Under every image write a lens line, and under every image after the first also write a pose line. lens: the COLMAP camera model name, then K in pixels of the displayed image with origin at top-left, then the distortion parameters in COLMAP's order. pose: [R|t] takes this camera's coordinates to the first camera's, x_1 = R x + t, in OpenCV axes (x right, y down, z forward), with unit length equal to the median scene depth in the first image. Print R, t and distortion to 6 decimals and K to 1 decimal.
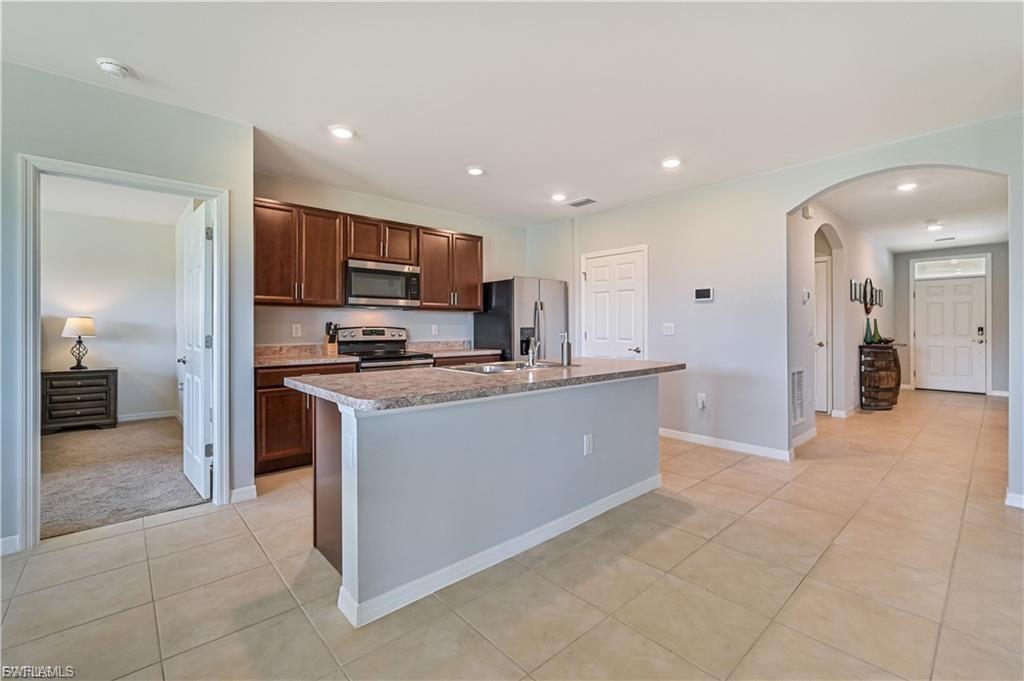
lens RADIAL K [[441.1, 0, 516.8], [0, 441.1, 326.6], [0, 0, 1]] dist [-0.000284, -0.000207]
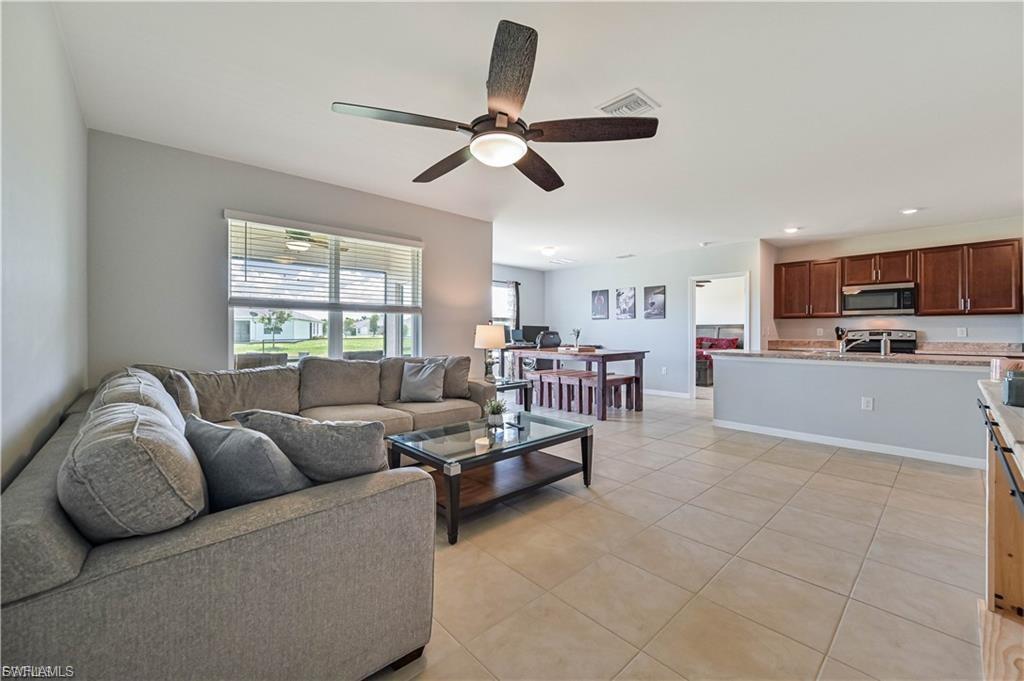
lens RADIAL K [[409.7, 0, 513.8], [0, 409.7, 335.8], [0, 0, 1]] dist [-0.001830, 0.000082]
pose [[0.013234, 0.012132, -0.999839, 1.066073], [0.001585, 0.999925, 0.012154, 0.002522], [0.999911, -0.001746, 0.013214, -0.190620]]
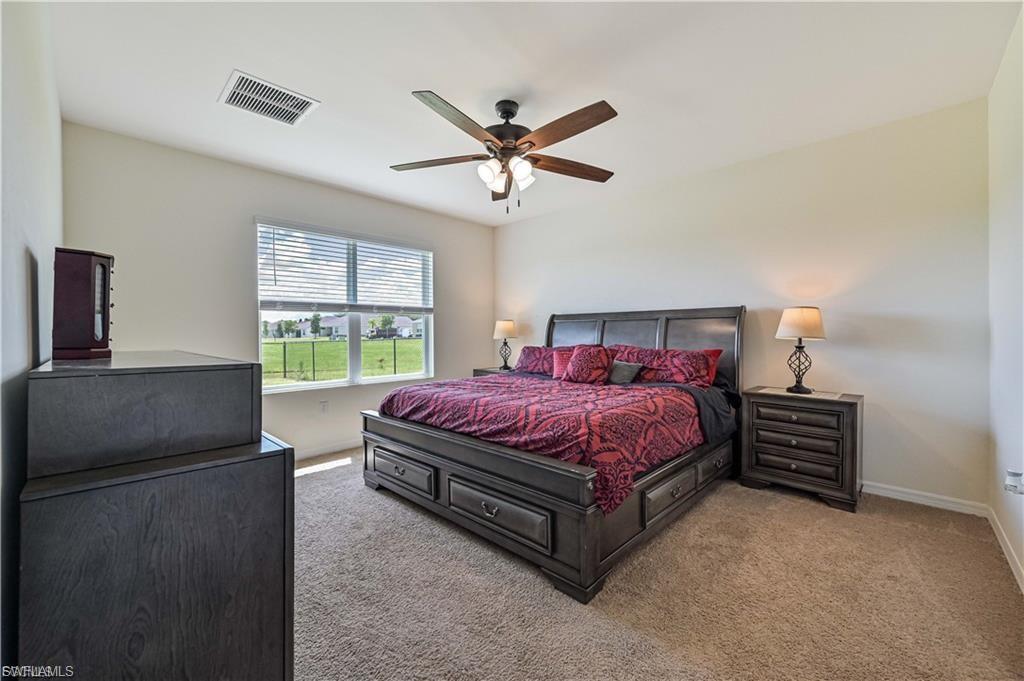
lens RADIAL K [[409.7, 0, 513.8], [0, 409.7, 335.8], [0, 0, 1]] dist [-0.001830, 0.000082]
pose [[0.072548, 0.009147, -0.997323, -0.573284], [0.006245, 0.999934, 0.009625, 0.013109], [0.997345, -0.006927, 0.072487, 0.710694]]
